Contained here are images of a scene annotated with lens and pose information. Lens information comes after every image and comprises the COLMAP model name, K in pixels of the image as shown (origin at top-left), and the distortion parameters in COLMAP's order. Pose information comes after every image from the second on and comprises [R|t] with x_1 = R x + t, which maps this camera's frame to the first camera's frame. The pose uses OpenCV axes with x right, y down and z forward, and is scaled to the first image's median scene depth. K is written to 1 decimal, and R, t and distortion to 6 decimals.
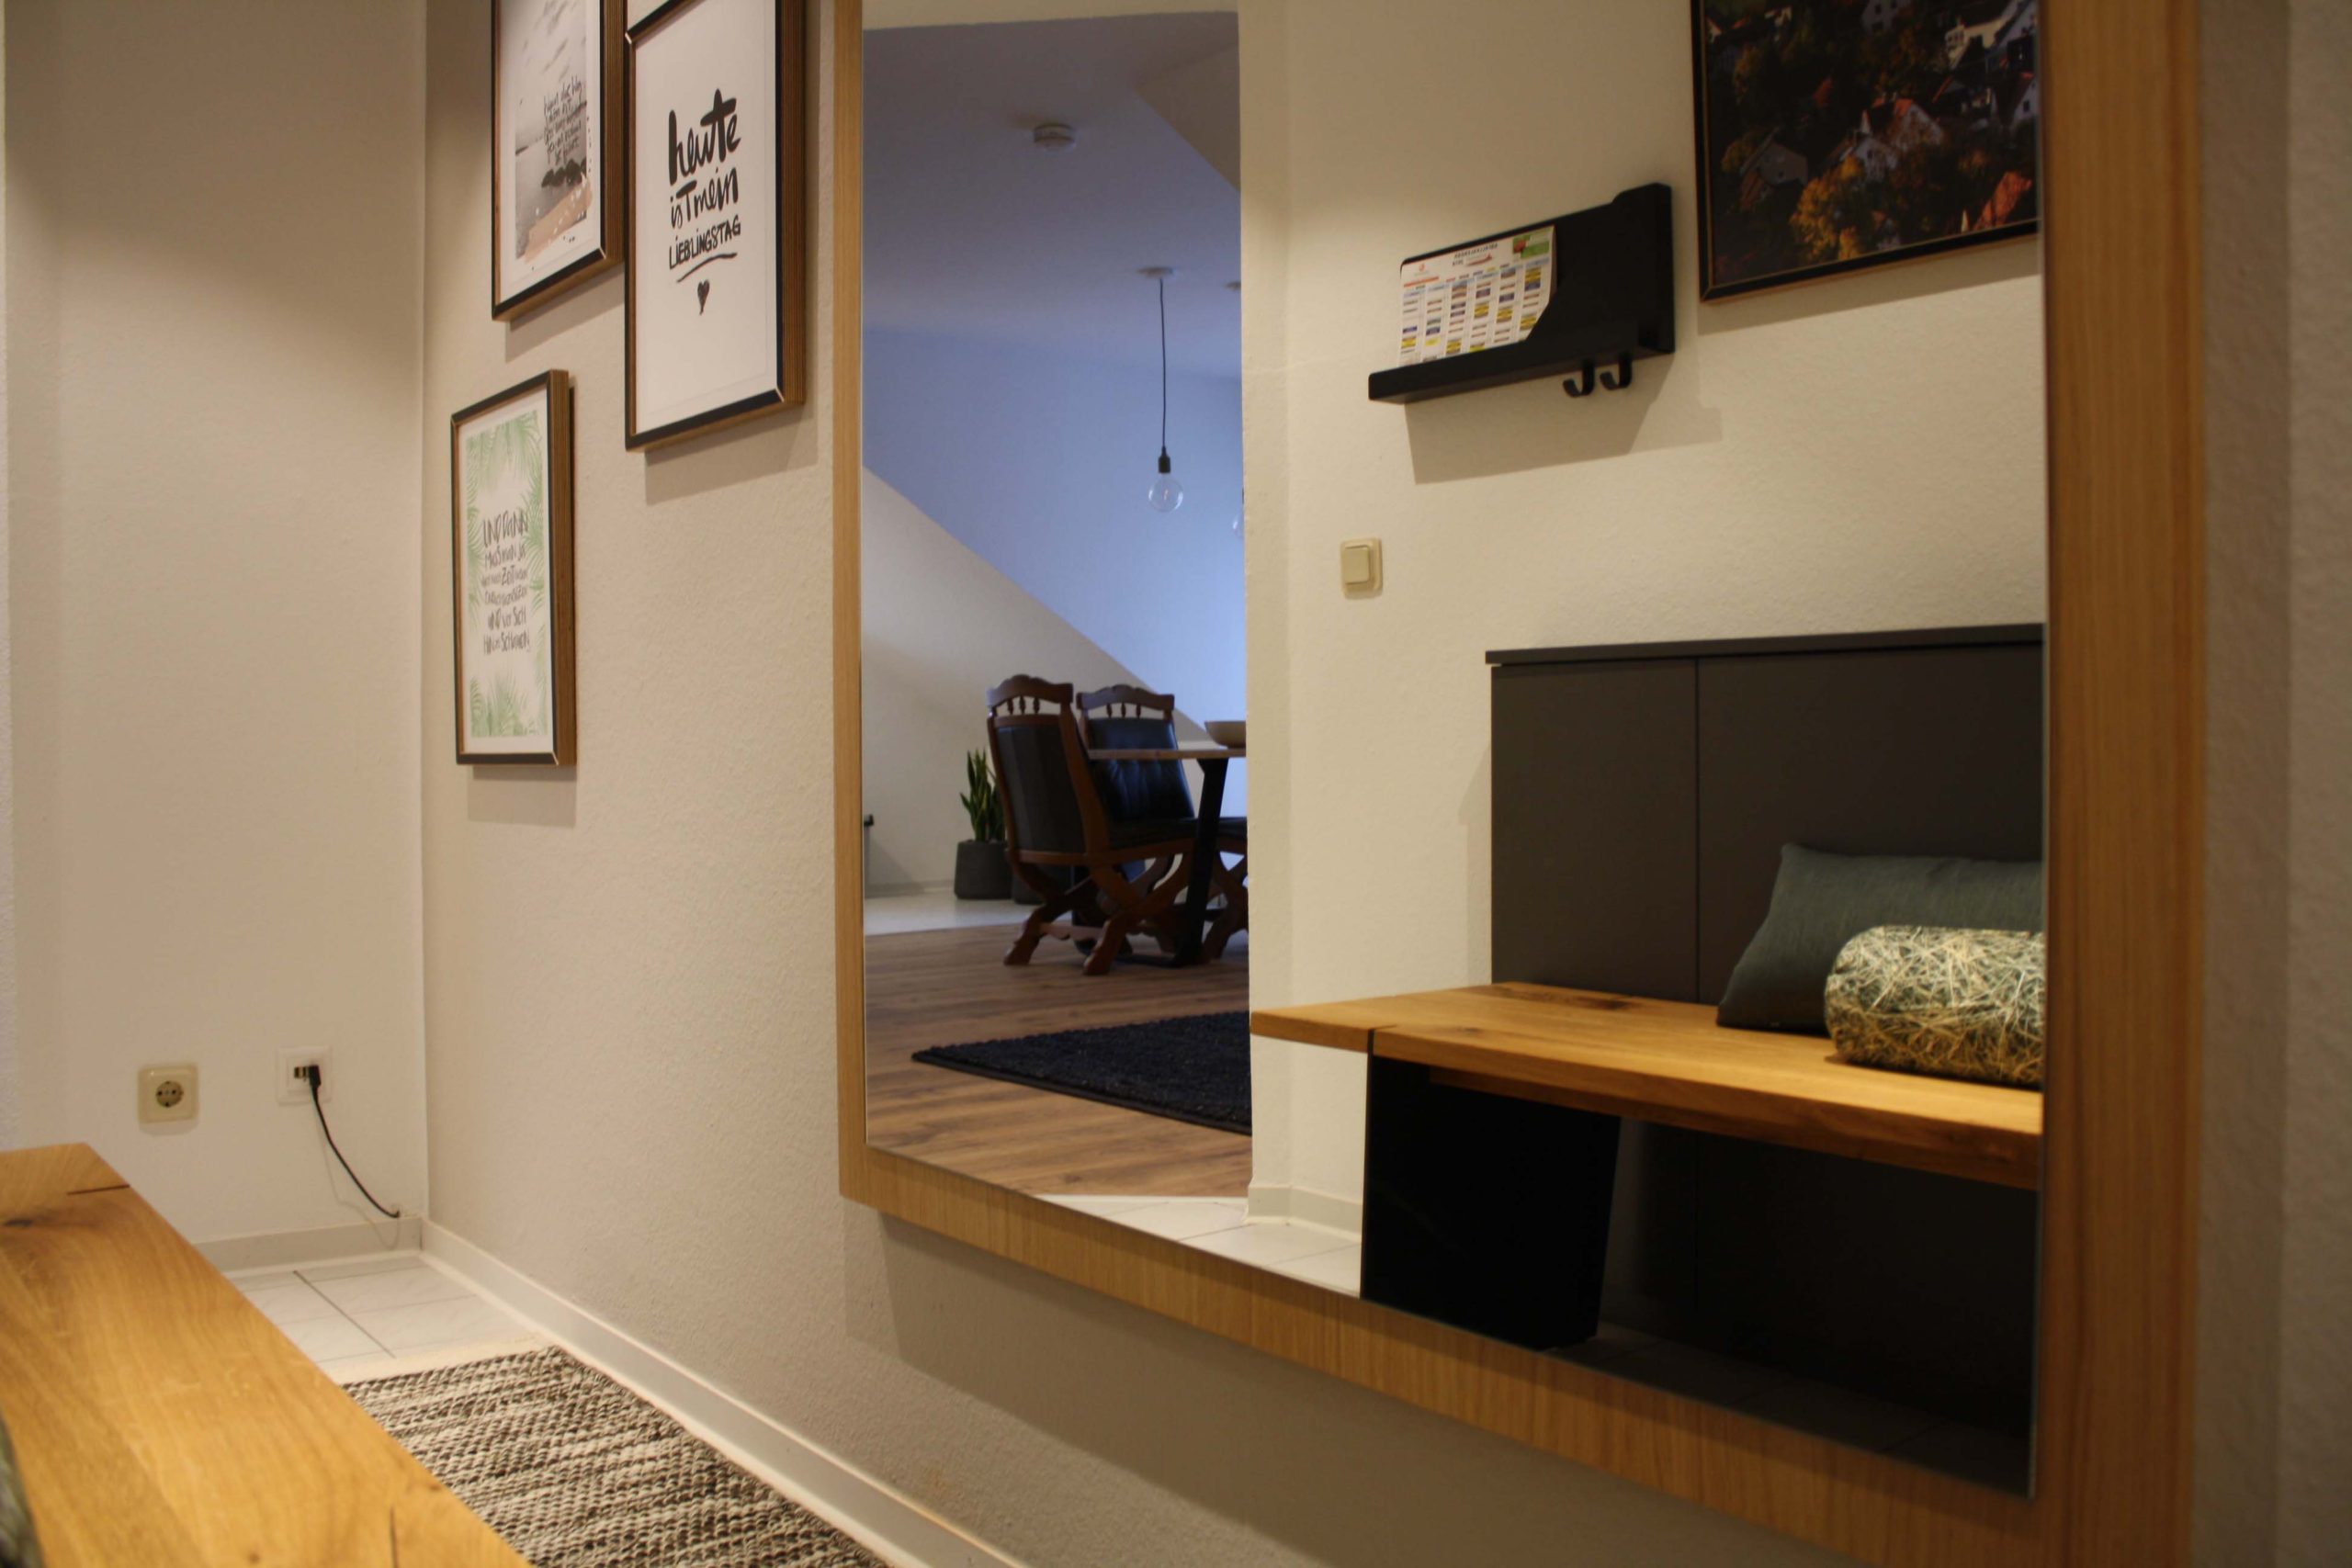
lens RADIAL K [[1990.6, 0, 1160.1], [0, 1990.6, 727.3], [0, 0, 1]] dist [-0.163613, 0.110795]
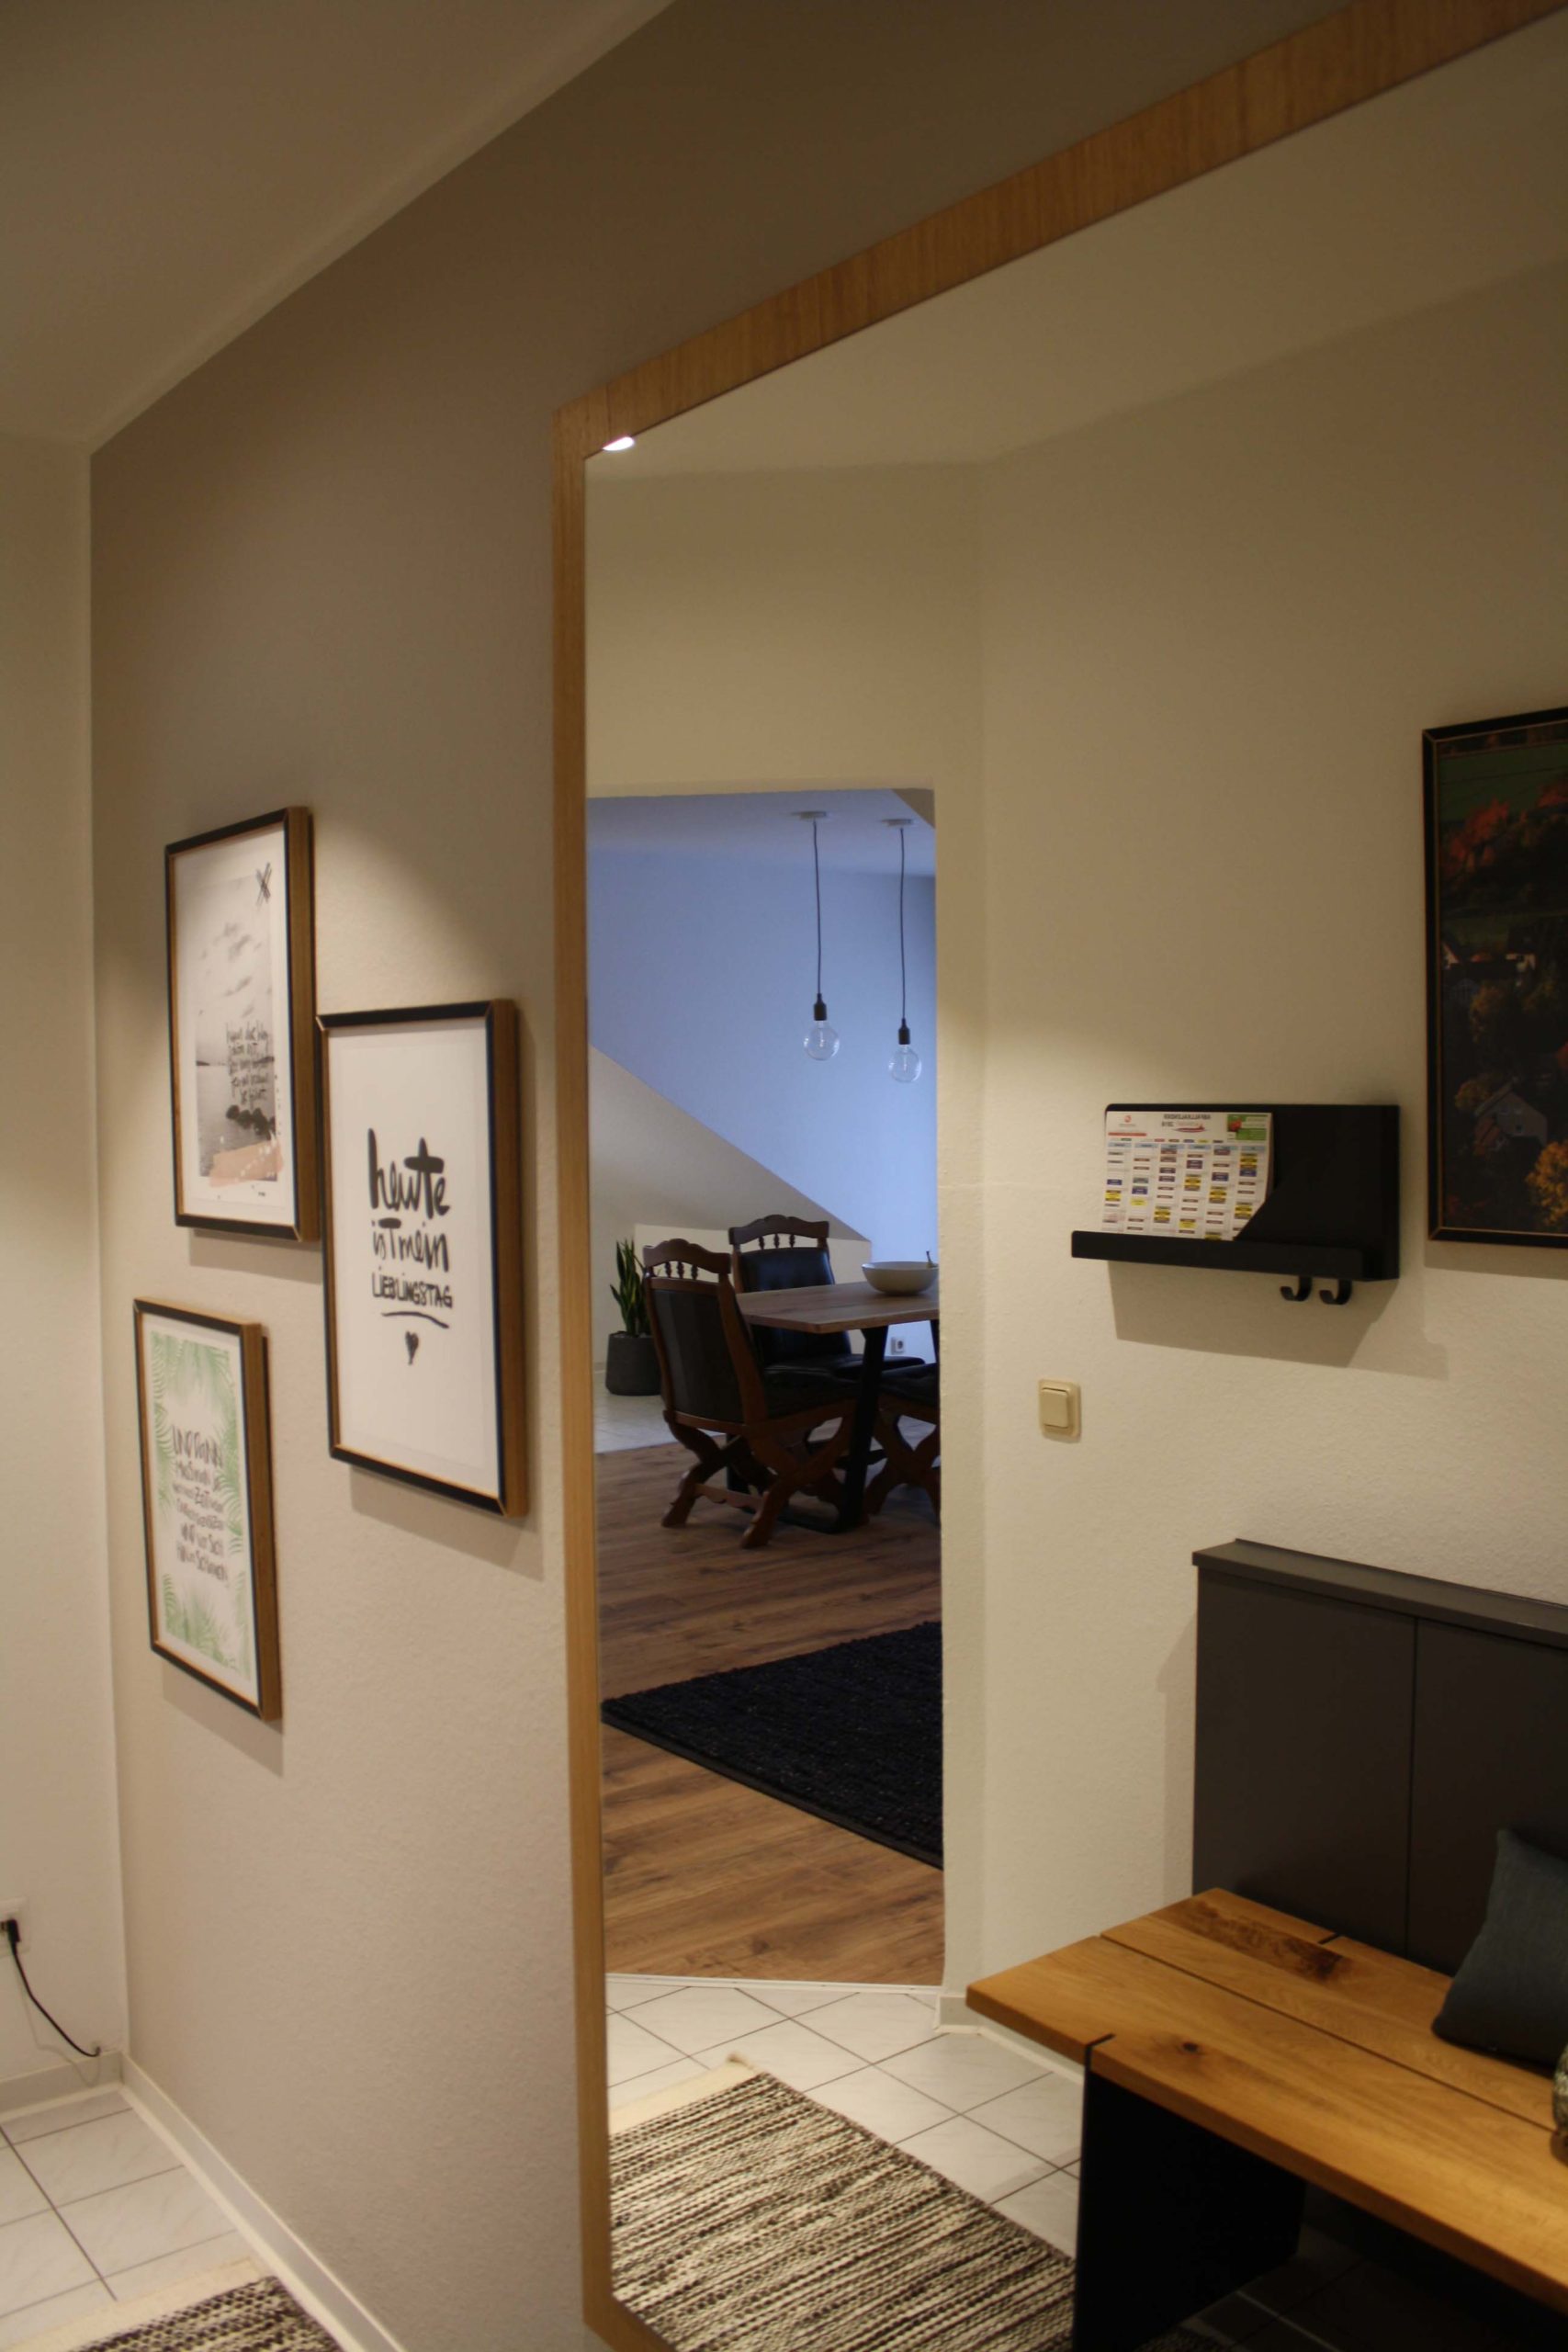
lens RADIAL K [[1990.6, 0, 773.5], [0, 1990.6, 1169.3], [0, 0, 1]] dist [-0.163613, 0.110795]
pose [[0.999950, -0.001360, -0.009867, -0.035339], [0.001660, 0.999535, 0.030453, -0.260269], [0.009821, -0.030468, 0.999487, 0.025660]]
